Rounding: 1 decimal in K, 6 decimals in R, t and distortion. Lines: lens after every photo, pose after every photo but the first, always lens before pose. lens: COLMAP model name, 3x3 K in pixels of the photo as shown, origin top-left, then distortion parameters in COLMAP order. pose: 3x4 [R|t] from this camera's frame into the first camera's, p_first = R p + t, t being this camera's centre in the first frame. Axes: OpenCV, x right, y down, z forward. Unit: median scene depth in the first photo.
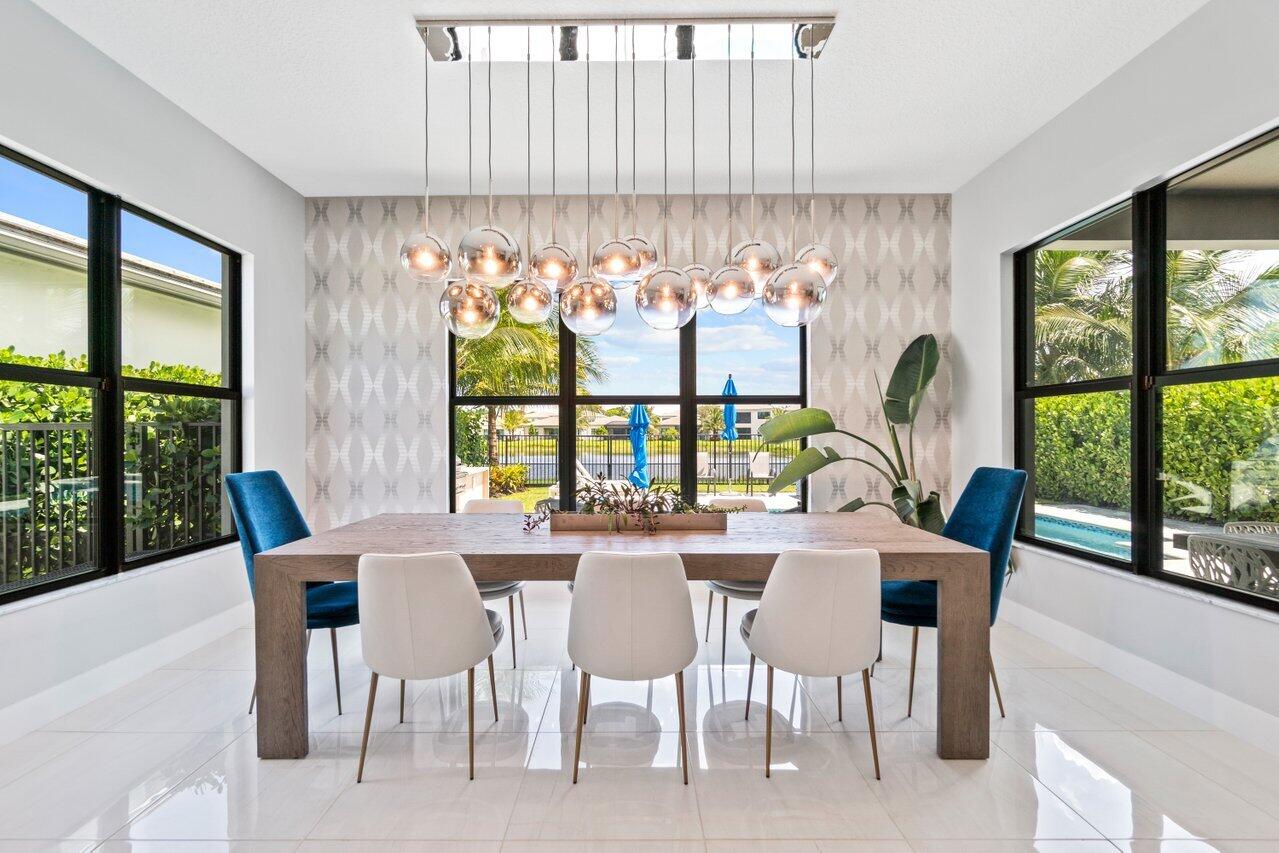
lens RADIAL K [[559.5, 0, 629.7], [0, 559.5, 424.1], [0, 0, 1]] dist [-0.004199, 0.000631]
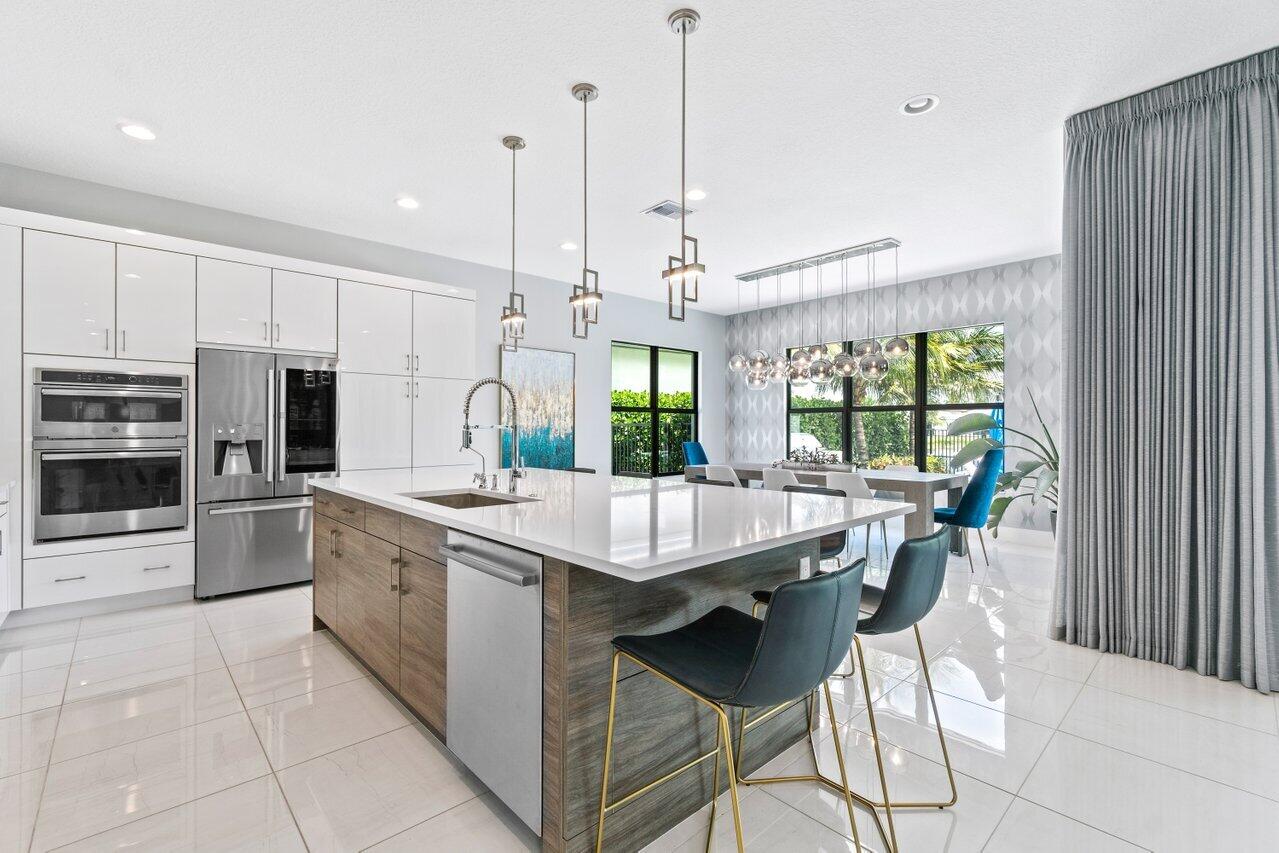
lens RADIAL K [[559.5, 0, 631.1], [0, 559.5, 427.0], [0, 0, 1]] dist [-0.004199, 0.000631]
pose [[0.684688, 0.000188, -0.728836, 0.822475], [0.001940, 0.999996, 0.002080, 0.008234], [0.728834, -0.002838, 0.684685, -0.812930]]
